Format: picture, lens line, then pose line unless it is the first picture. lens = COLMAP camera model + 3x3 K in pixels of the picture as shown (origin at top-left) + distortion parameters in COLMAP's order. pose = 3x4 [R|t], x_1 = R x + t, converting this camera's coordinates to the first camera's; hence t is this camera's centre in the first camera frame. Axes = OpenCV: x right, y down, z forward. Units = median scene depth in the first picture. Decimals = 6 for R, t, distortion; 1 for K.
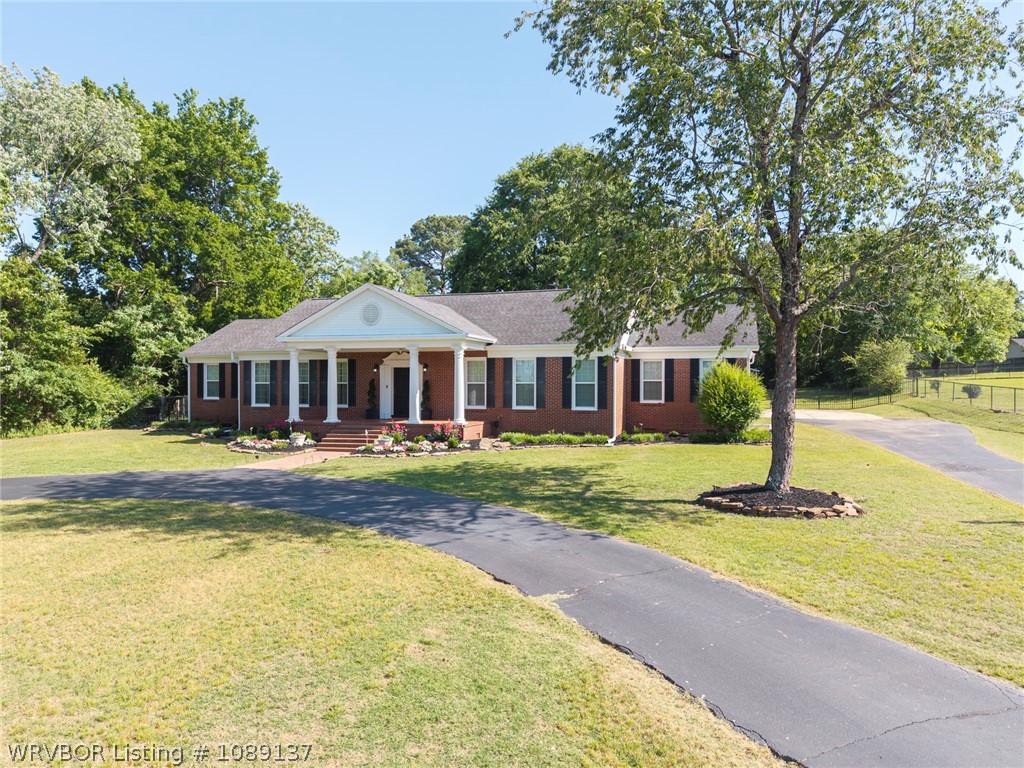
lens RADIAL K [[679.7, 0, 515.1], [0, 679.7, 385.2], [0, 0, 1]] dist [0.048222, -0.058067]
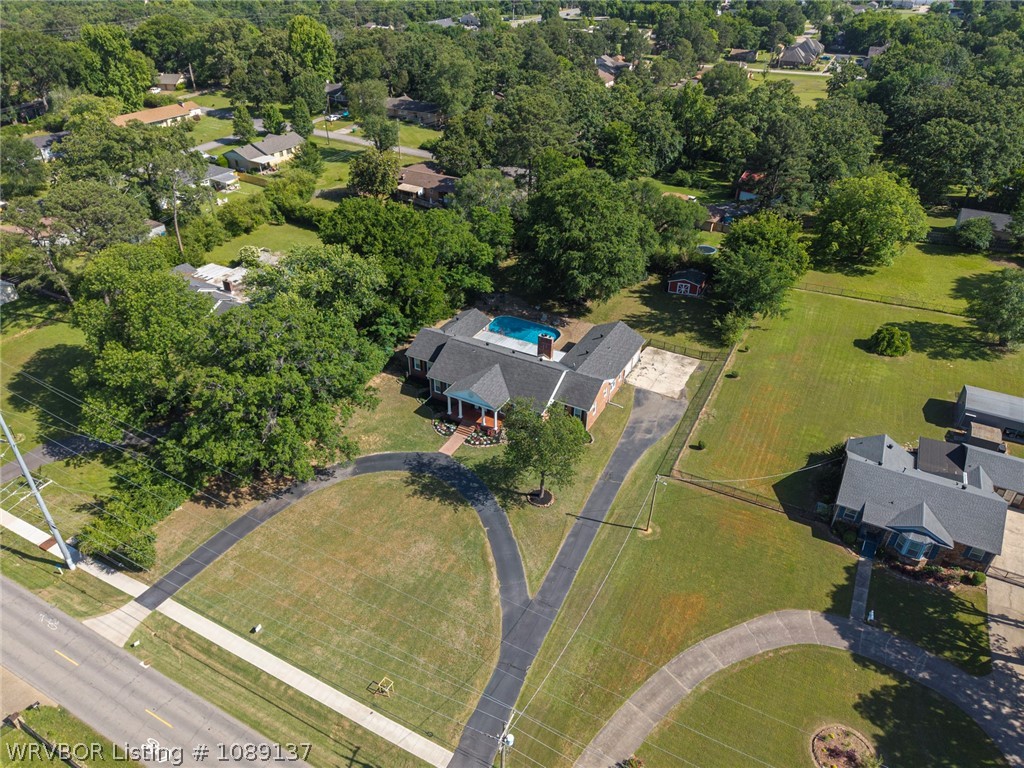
lens RADIAL K [[675.1, 0, 518.1], [0, 675.1, 389.4], [0, 0, 1]] dist [0.066255, -0.073528]
pose [[0.982725, 0.119950, -0.140940, 0.442509], [-0.022353, 0.832889, 0.552988, -1.808460], [0.183719, -0.540284, 0.821182, -1.532415]]
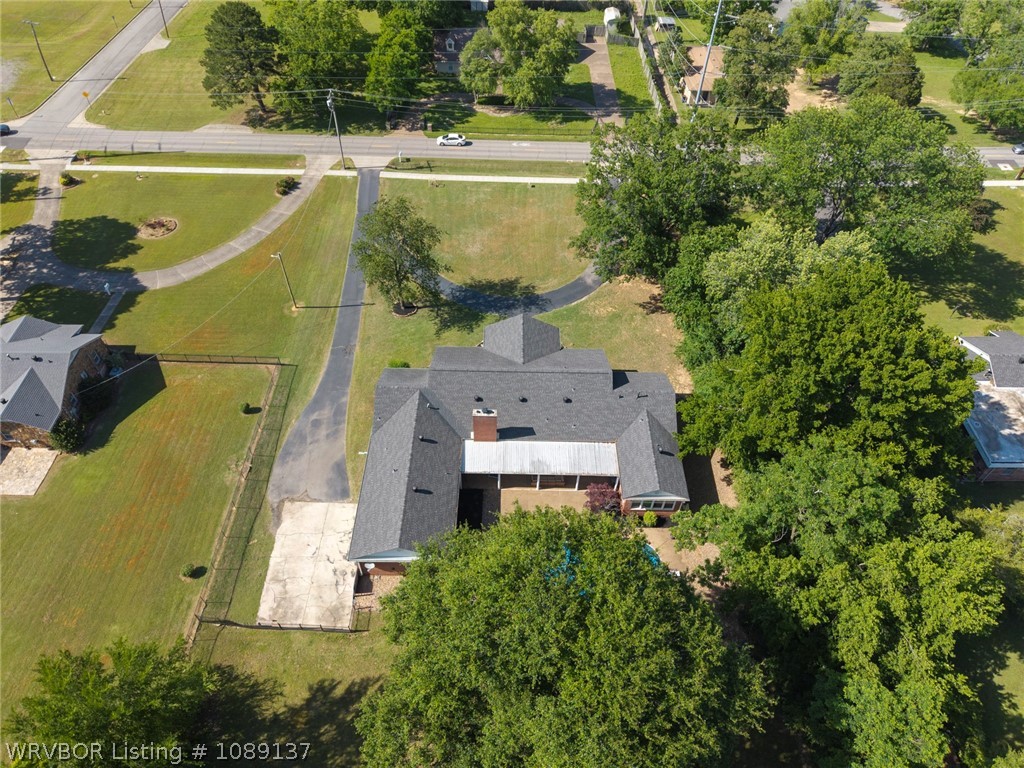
lens RADIAL K [[685.4, 0, 512.0], [0, 685.4, 384.0], [0, 0, 1]] dist [0.036745, -0.058446]
pose [[-0.956214, 0.206451, -0.207446, 0.428520], [-0.018085, 0.665770, 0.745938, -1.864072], [0.292111, 0.717028, -0.632884, 2.695669]]
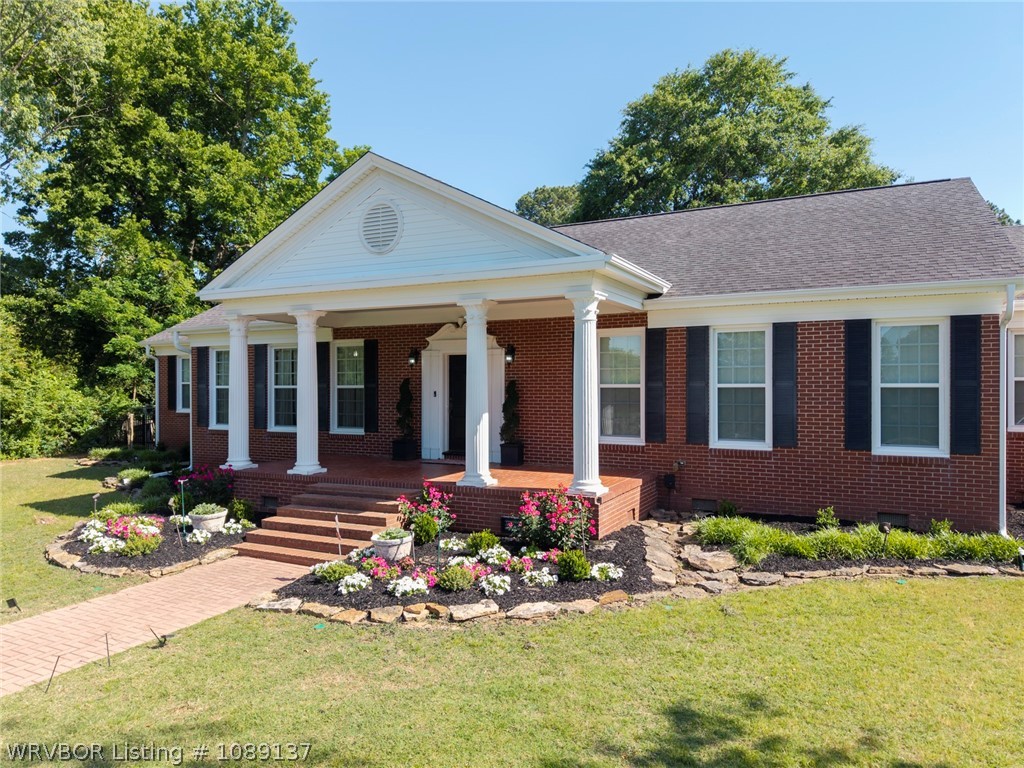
lens RADIAL K [[685.4, 0, 512.0], [0, 685.4, 384.0], [0, 0, 1]] dist [0.036745, -0.058446]
pose [[0.985791, -0.003096, -0.167945, -0.051835], [0.002254, 0.999984, -0.005201, -0.002496], [0.167959, 0.004749, 0.985783, 0.536060]]
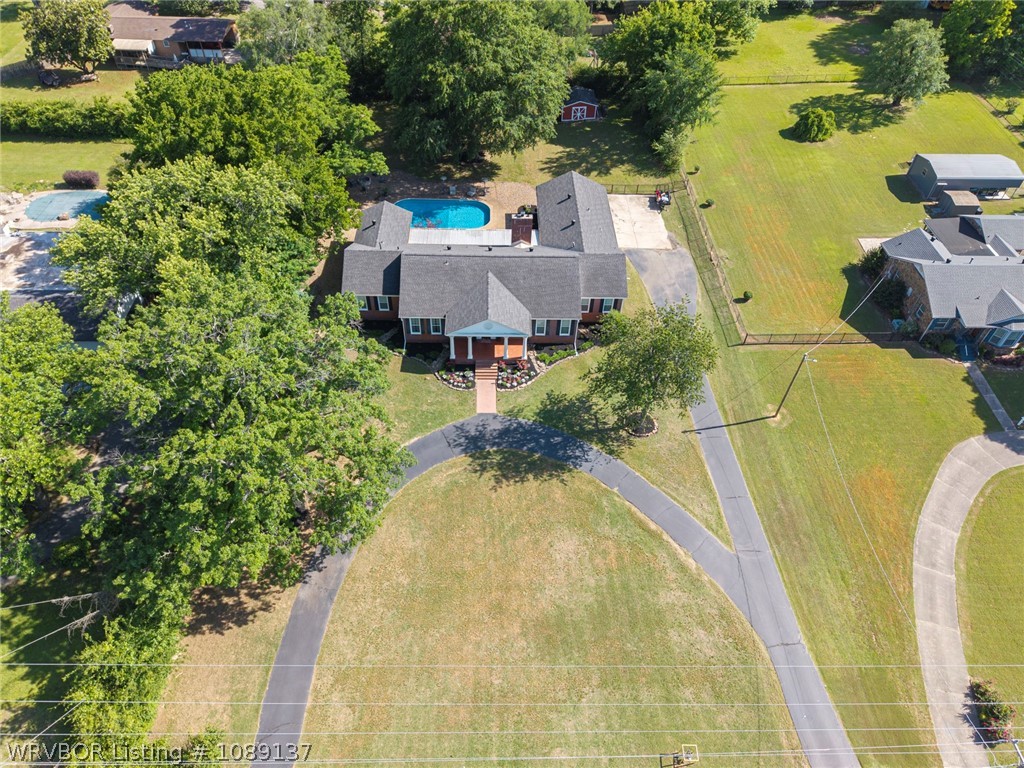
lens RADIAL K [[679.7, 0, 515.1], [0, 679.7, 385.2], [0, 0, 1]] dist [0.048222, -0.058067]
pose [[0.947205, -0.209462, 0.242752, -0.695607], [-0.030598, 0.694604, 0.718741, -1.577087], [-0.319165, -0.688223, 0.651524, -0.708478]]
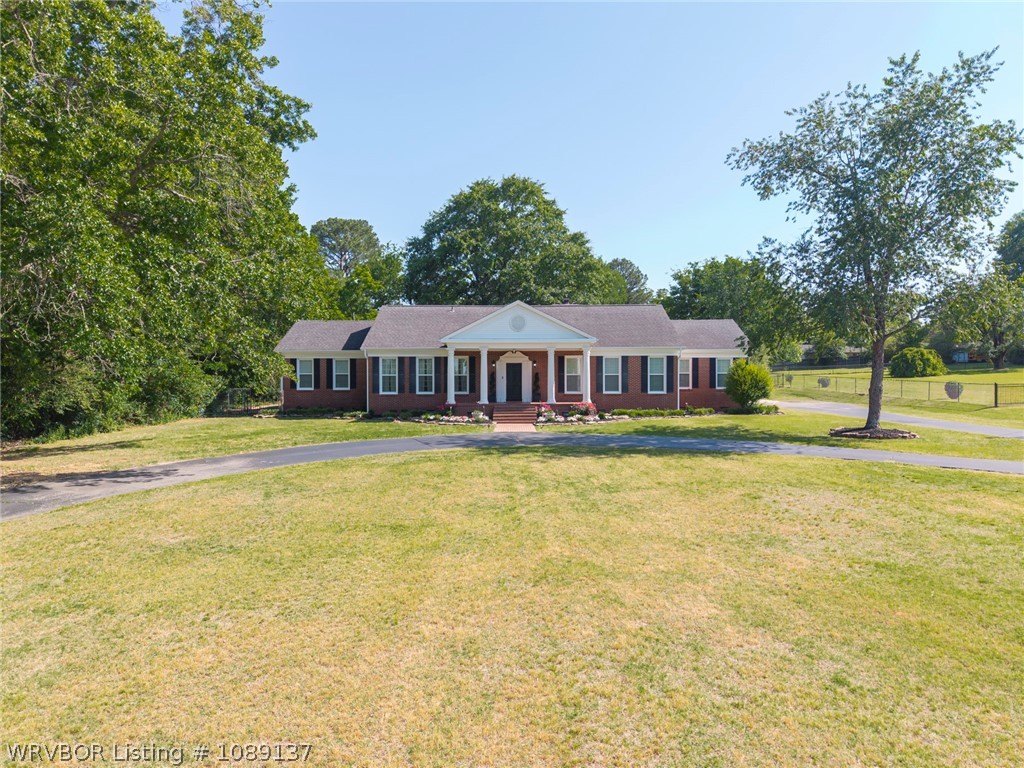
lens RADIAL K [[679.7, 0, 515.1], [0, 679.7, 385.2], [0, 0, 1]] dist [0.048222, -0.058067]
pose [[0.956396, -0.004087, 0.292044, -0.558834], [0.003528, 0.999991, 0.002440, 0.013851], [-0.292052, -0.001303, 0.956402, -0.258636]]
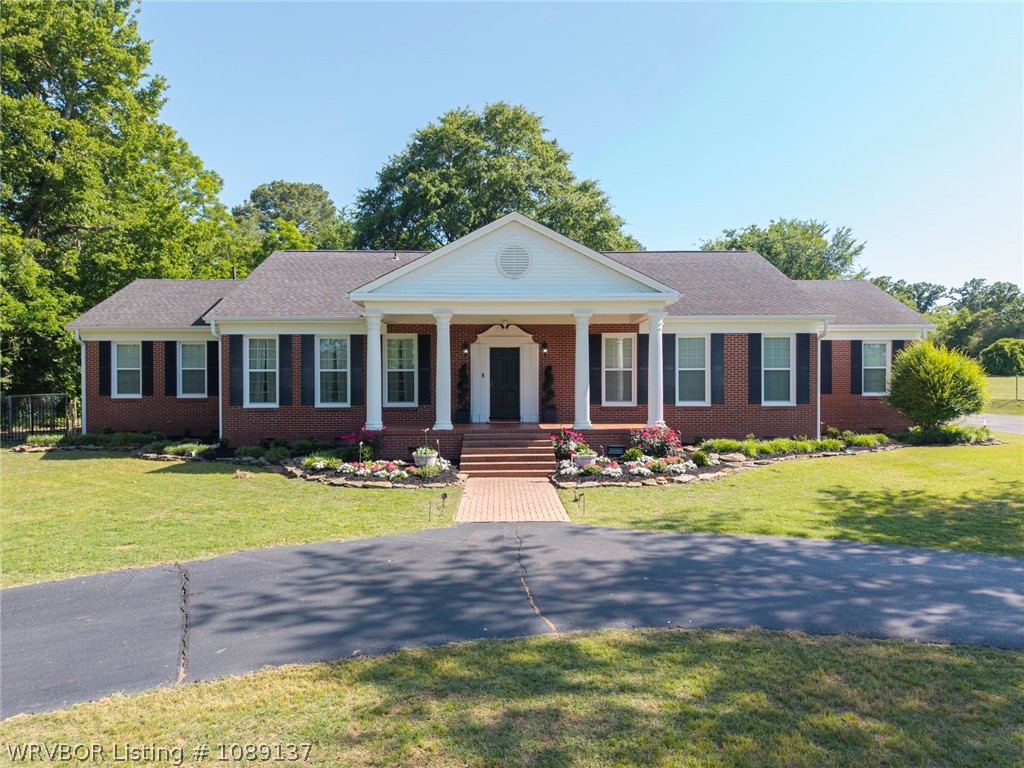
lens RADIAL K [[679.7, 0, 515.1], [0, 679.7, 385.2], [0, 0, 1]] dist [0.048222, -0.058067]
pose [[0.950107, -0.004781, 0.311888, -0.377763], [0.004077, 0.999987, 0.002908, 0.010303], [-0.311898, -0.001492, 0.950114, 0.355025]]
